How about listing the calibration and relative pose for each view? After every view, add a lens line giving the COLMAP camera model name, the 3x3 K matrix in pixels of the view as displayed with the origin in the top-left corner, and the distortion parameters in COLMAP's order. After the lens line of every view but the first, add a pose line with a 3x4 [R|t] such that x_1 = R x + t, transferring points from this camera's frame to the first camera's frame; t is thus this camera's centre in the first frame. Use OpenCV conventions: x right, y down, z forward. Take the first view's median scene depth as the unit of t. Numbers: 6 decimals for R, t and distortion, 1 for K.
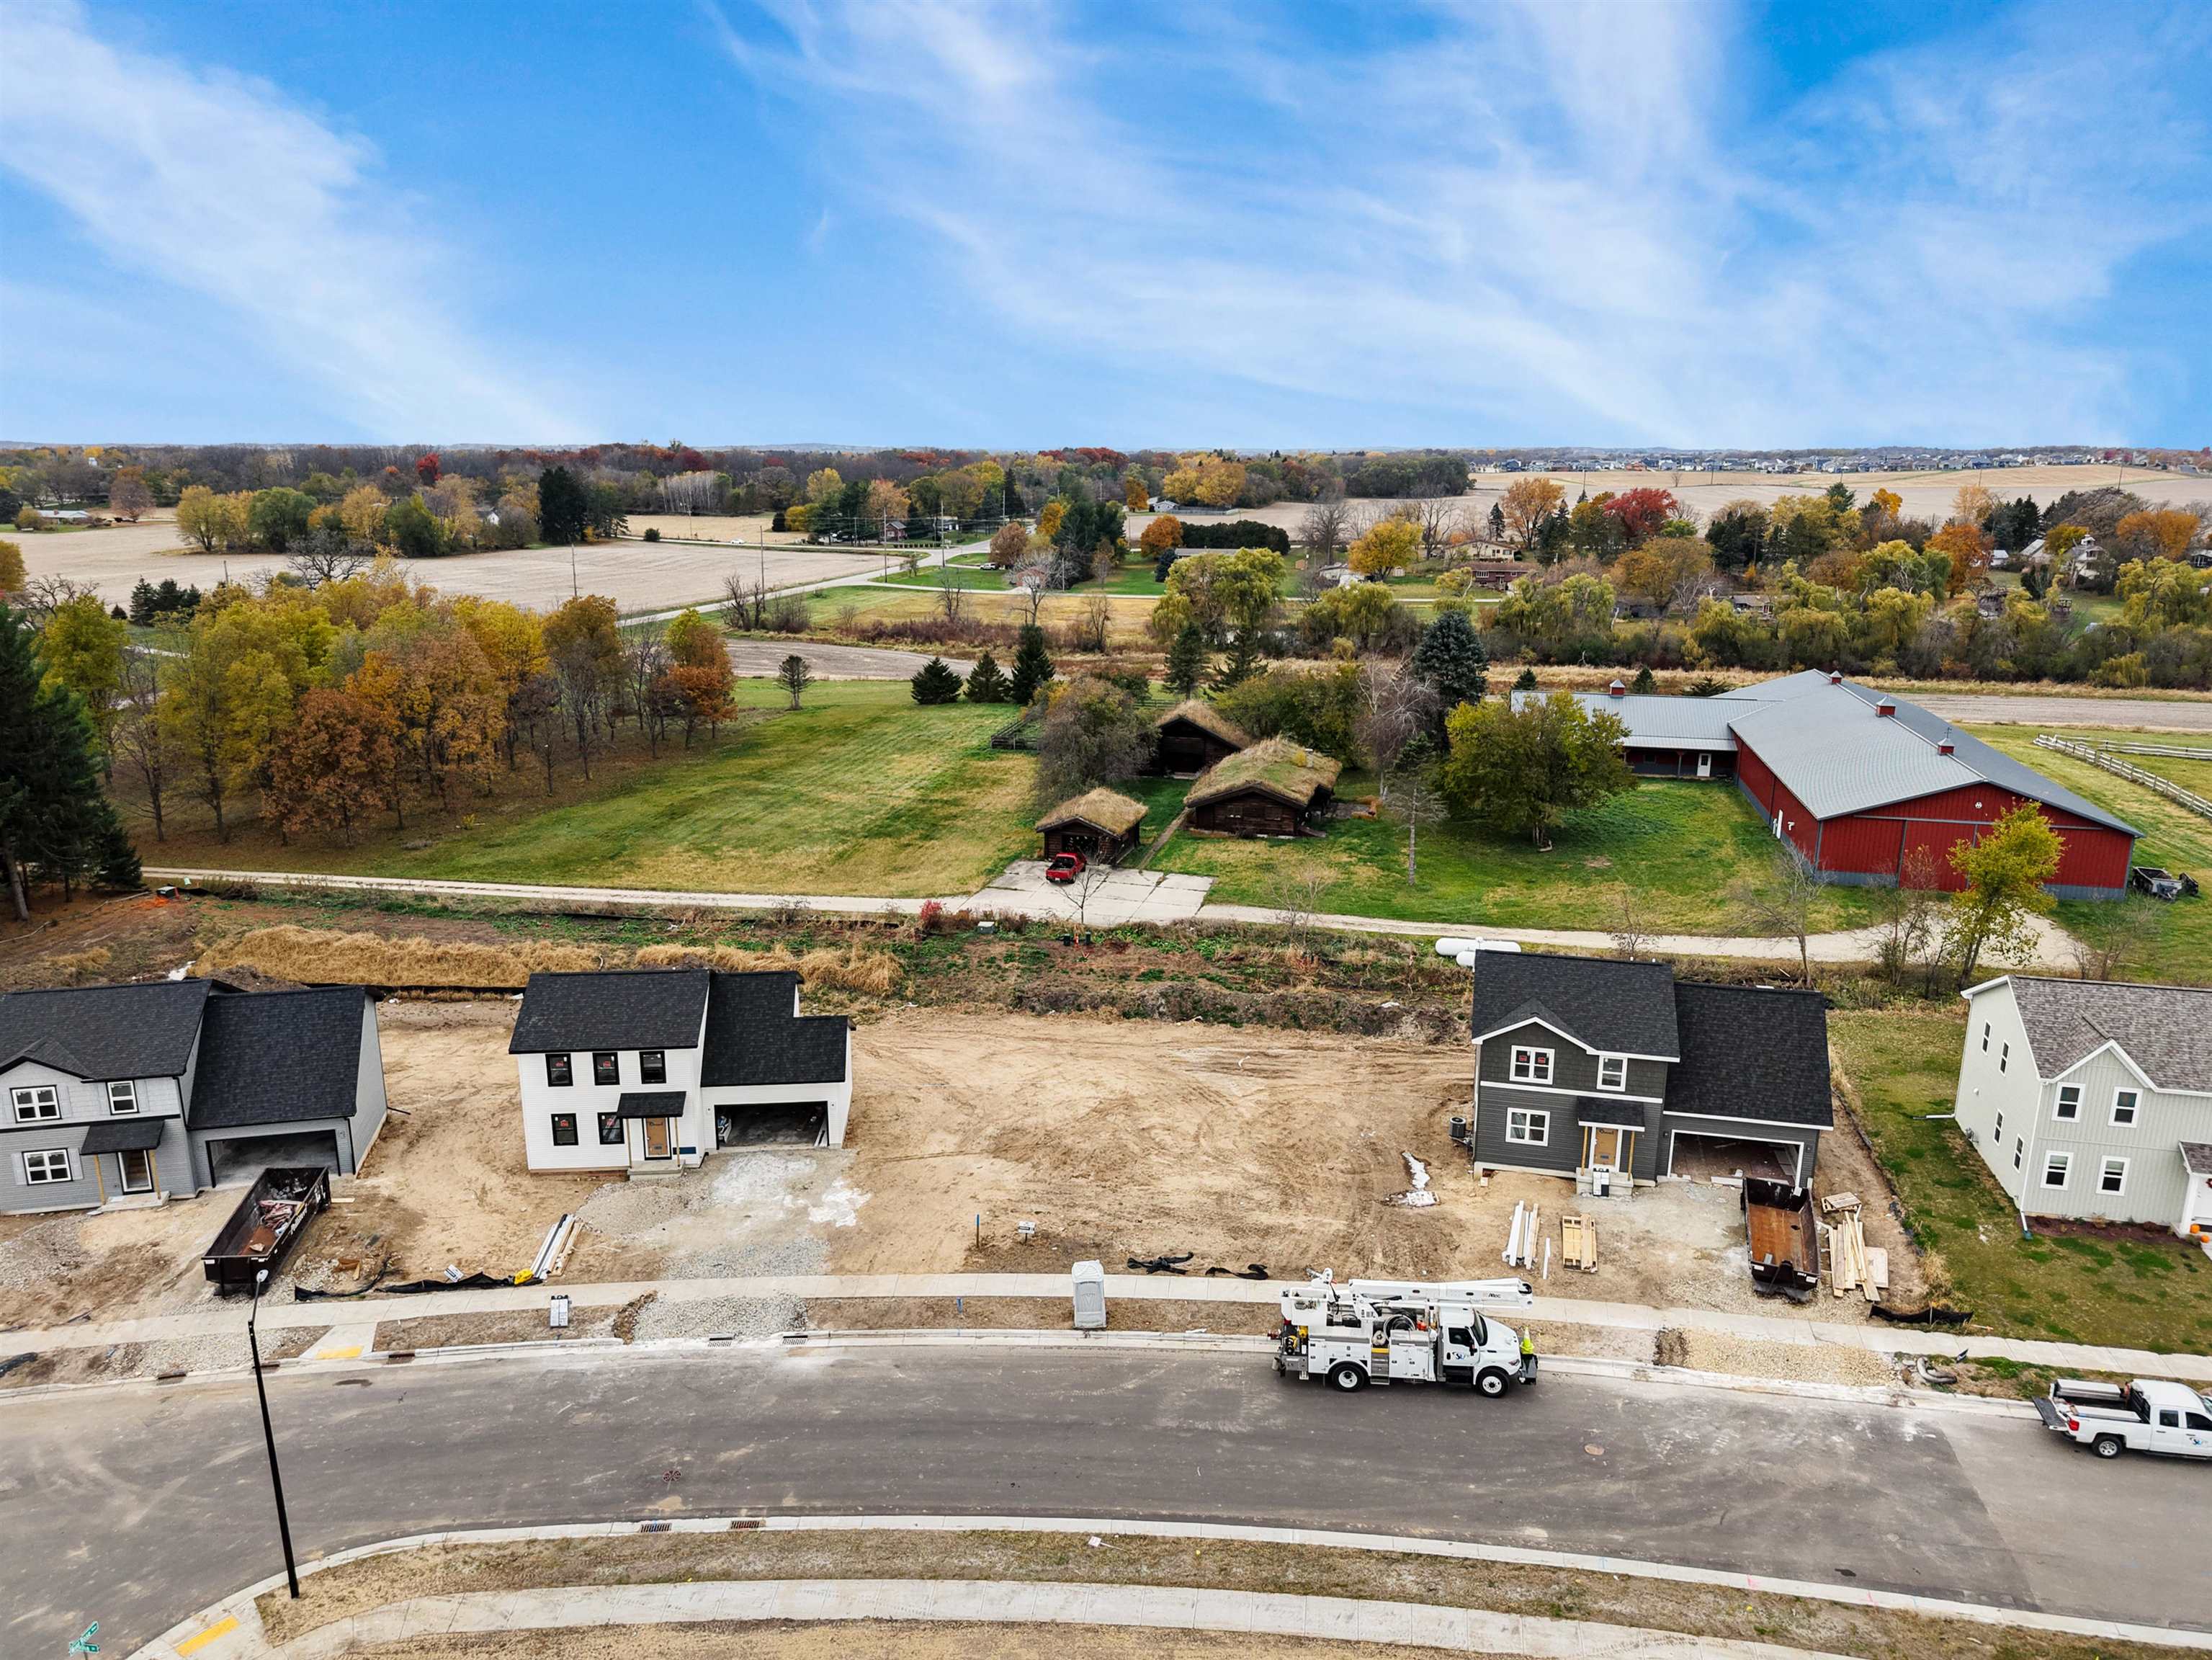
lens RADIAL K [[1508.2, 0, 1095.9], [0, 1508.2, 829.6], [0, 0, 1]] dist [0.037360, -0.041450]
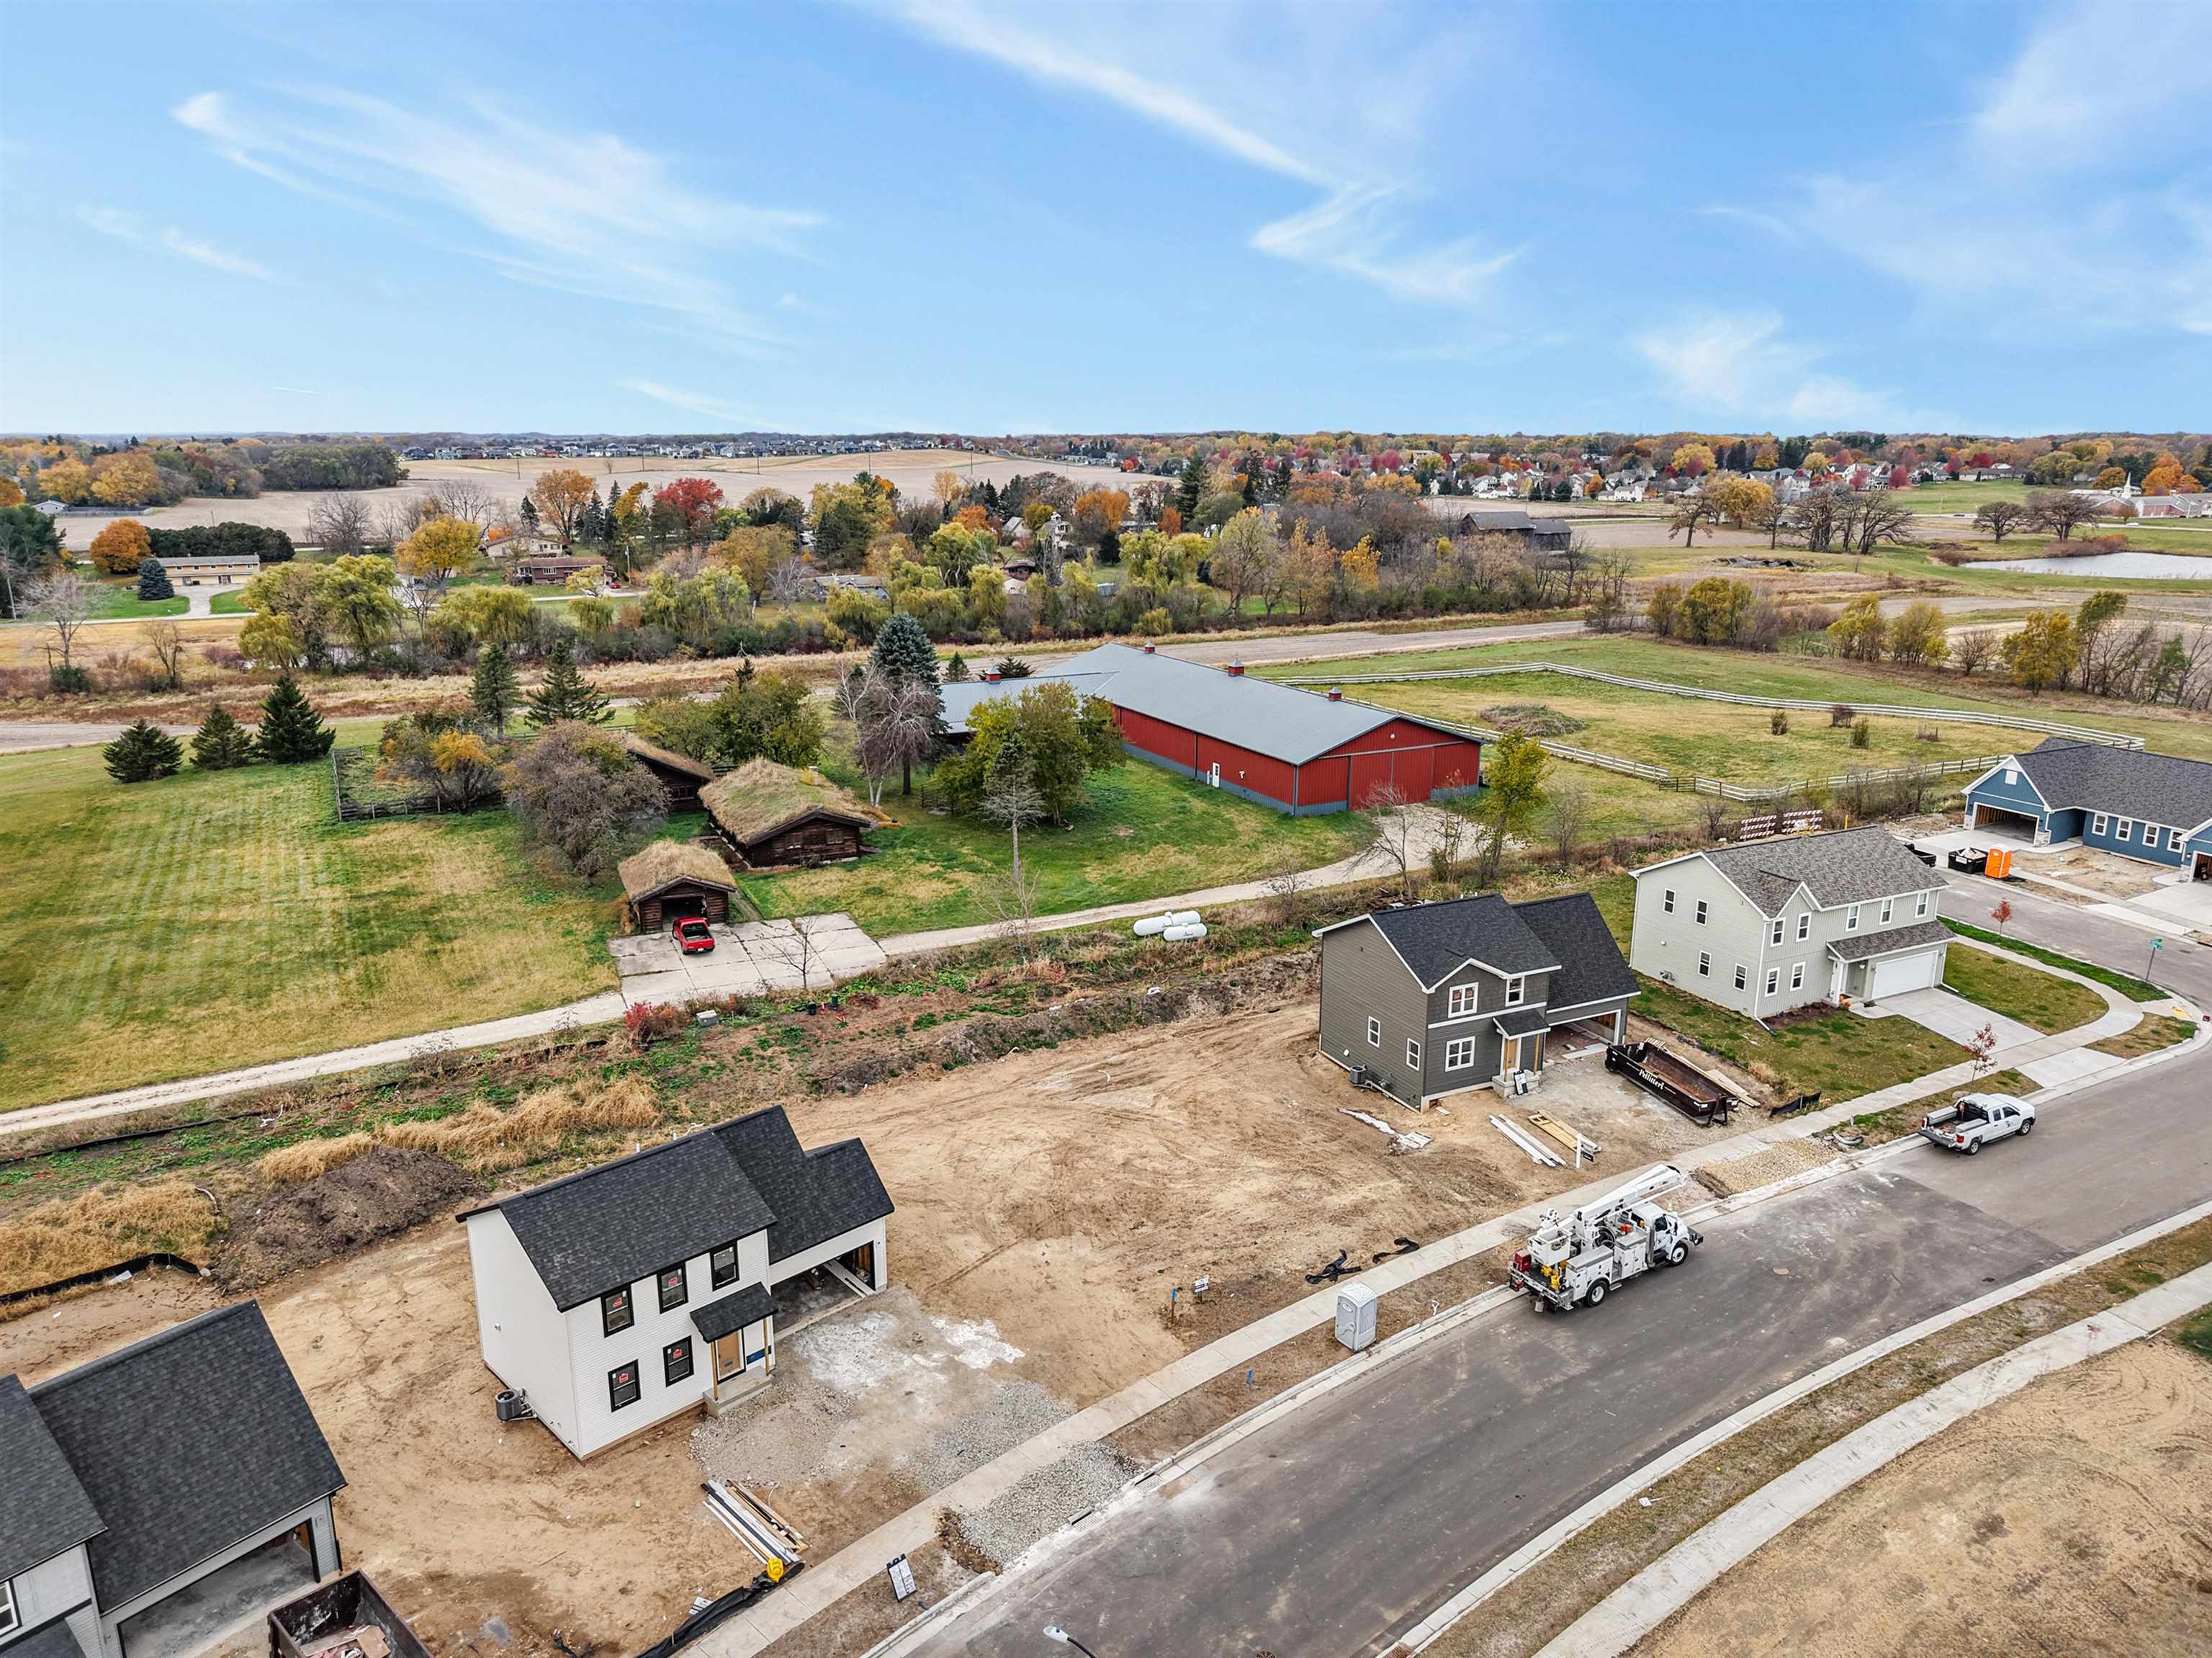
lens RADIAL K [[1508.0, 0, 1107.0], [0, 1508.0, 850.6], [0, 0, 1]] dist [0.035455, -0.040834]
pose [[0.768591, -0.170451, 0.616615, -0.469395], [0.156789, 0.984645, 0.076753, -0.067262], [-0.620230, 0.037687, 0.783514, 0.201847]]
